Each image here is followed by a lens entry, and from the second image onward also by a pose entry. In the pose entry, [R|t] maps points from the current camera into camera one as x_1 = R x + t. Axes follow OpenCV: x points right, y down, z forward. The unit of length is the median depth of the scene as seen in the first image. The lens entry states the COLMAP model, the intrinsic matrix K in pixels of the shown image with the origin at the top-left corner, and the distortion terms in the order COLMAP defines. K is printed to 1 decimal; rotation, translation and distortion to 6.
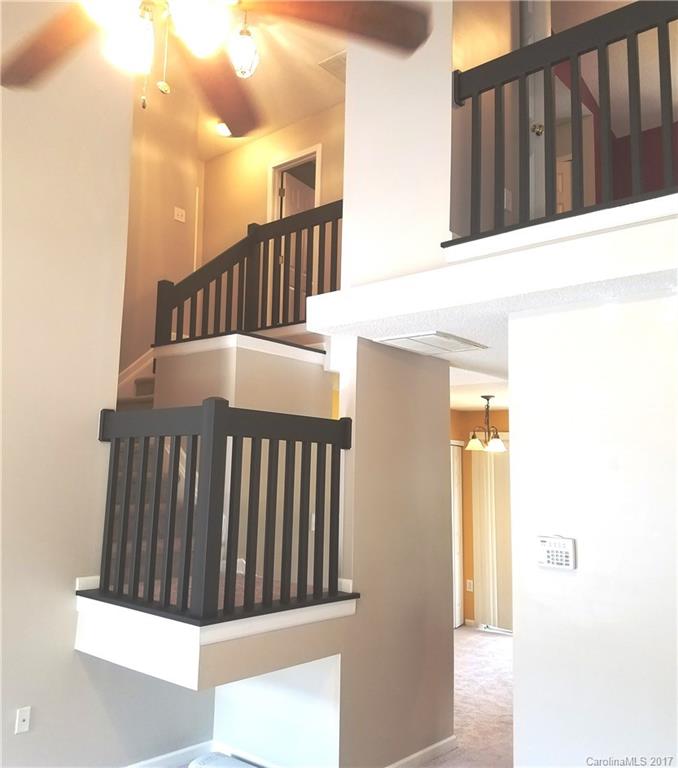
lens RADIAL K [[683.0, 0, 337.7], [0, 683.0, 383.5], [0, 0, 1]] dist [0.012702, 0.002538]
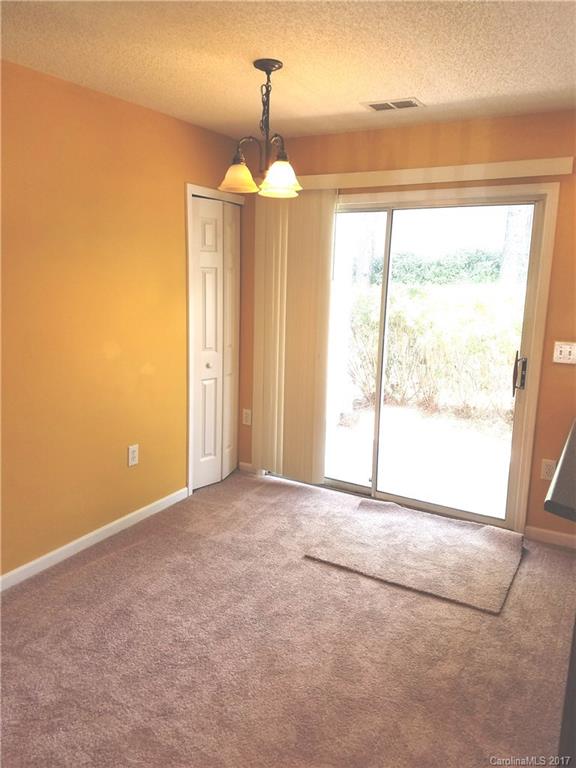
lens RADIAL K [[583.3, 0, 287.5], [0, 583.3, 384.5], [0, 0, 1]] dist [0.003212, 0.000380]
pose [[0.982513, -0.023652, 0.184684, 0.127674], [-0.038318, 0.944983, 0.324869, 0.075238], [-0.182207, -0.326264, 0.927552, 0.468398]]
